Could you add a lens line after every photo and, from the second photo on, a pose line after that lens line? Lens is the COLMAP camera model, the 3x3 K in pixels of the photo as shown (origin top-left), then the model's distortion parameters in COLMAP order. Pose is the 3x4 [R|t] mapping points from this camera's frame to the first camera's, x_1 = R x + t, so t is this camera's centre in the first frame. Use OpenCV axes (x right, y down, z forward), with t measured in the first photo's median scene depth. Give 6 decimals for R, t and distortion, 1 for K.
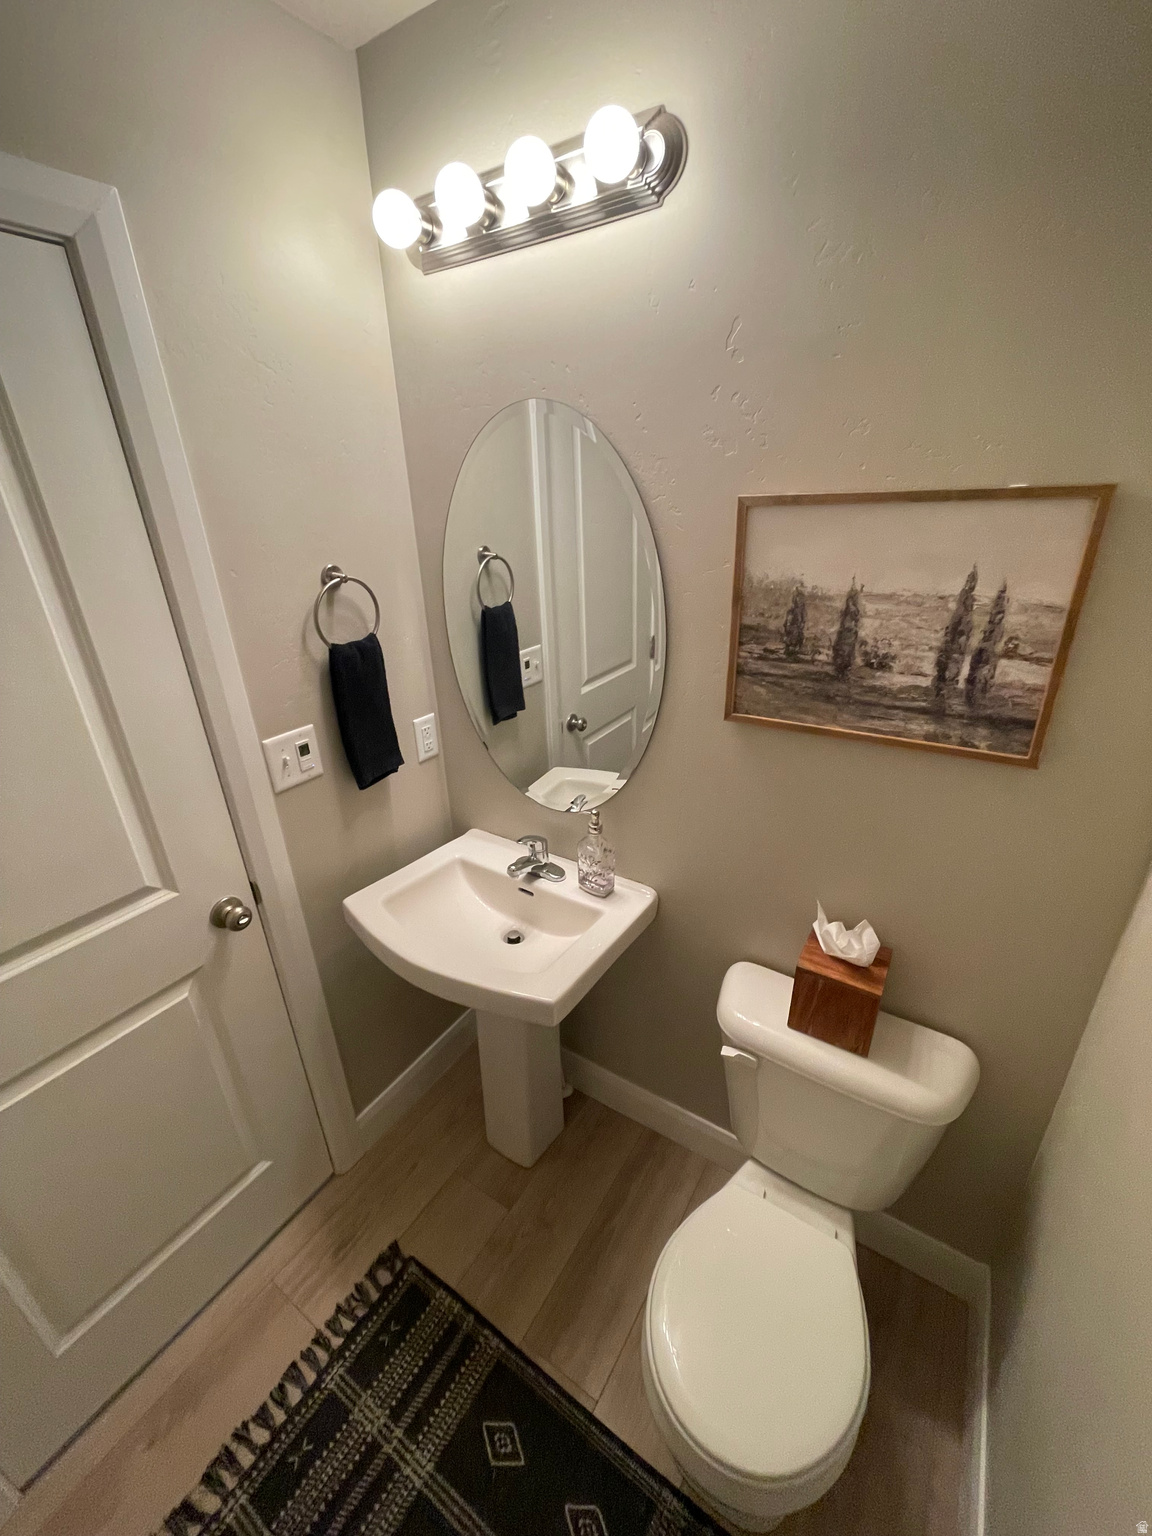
lens RADIAL K [[618.5, 0, 579.4], [0, 618.5, 766.8], [0, 0, 1]] dist [-0.002416, -0.000069]
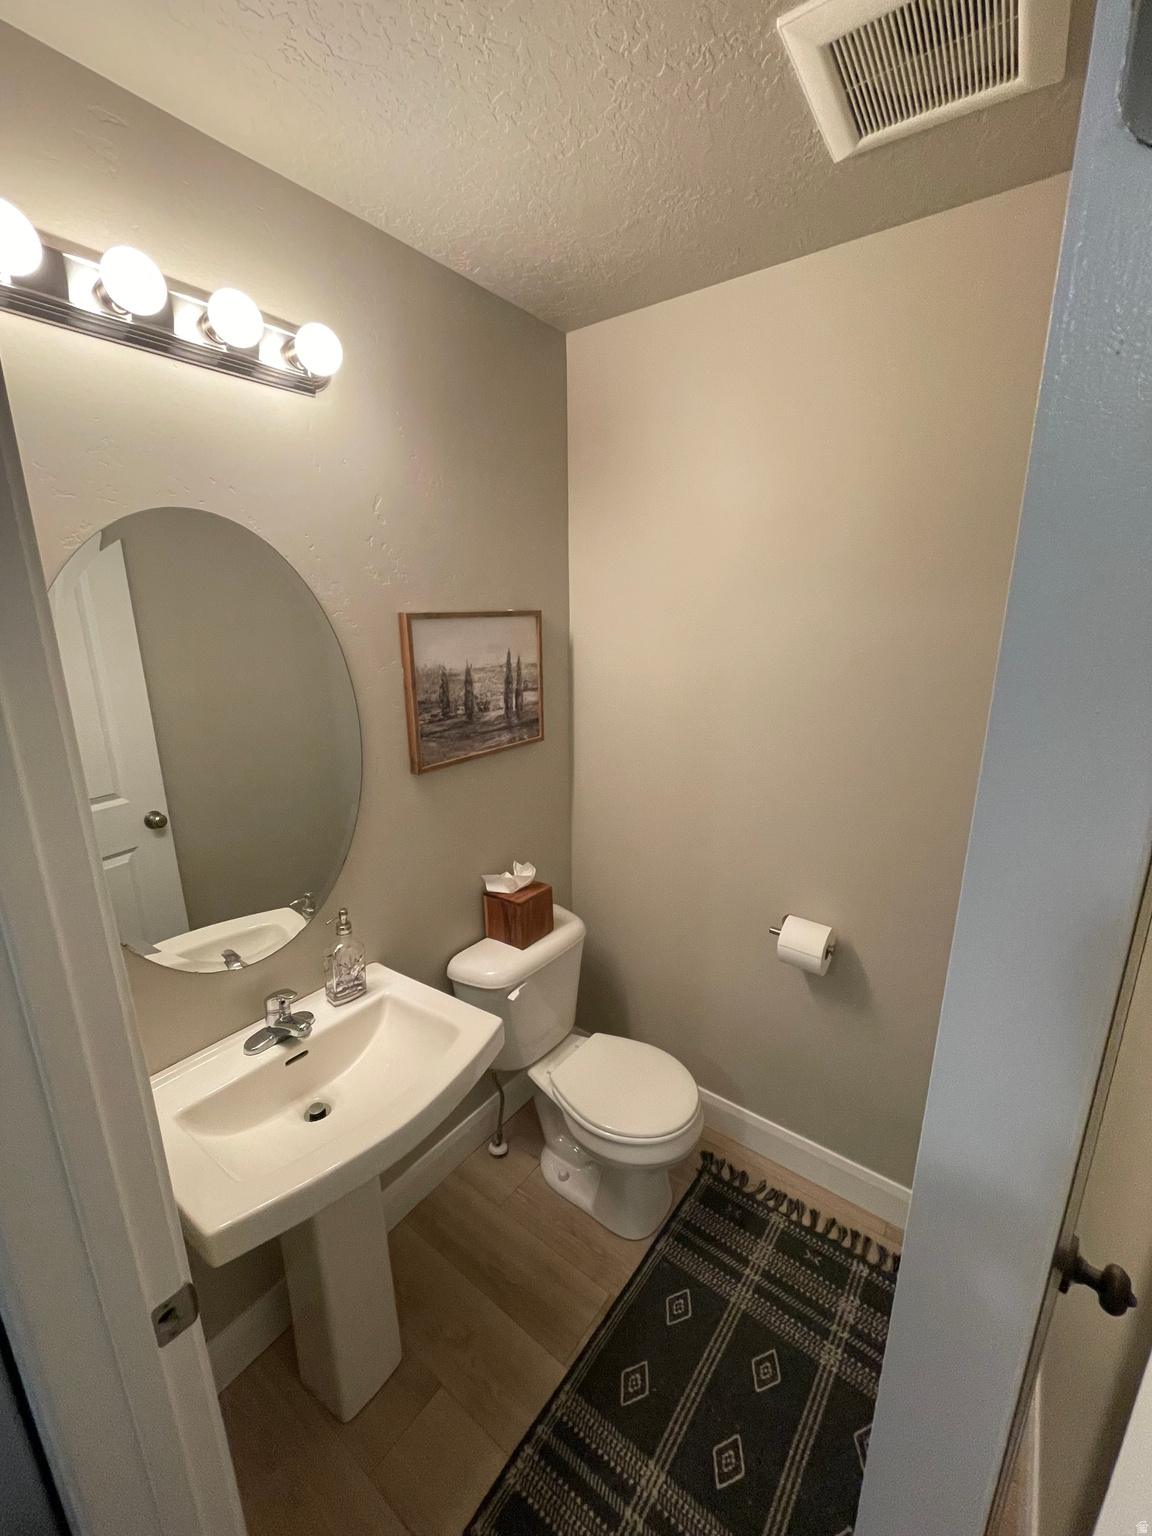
lens RADIAL K [[618.5, 0, 579.4], [0, 618.5, 766.8], [0, 0, 1]] dist [-0.002416, -0.000069]
pose [[0.067519, -0.221103, 0.972910, -1.162855], [0.403788, 0.897763, 0.176003, -0.211582], [-0.912358, 0.380966, 0.149894, 0.562157]]
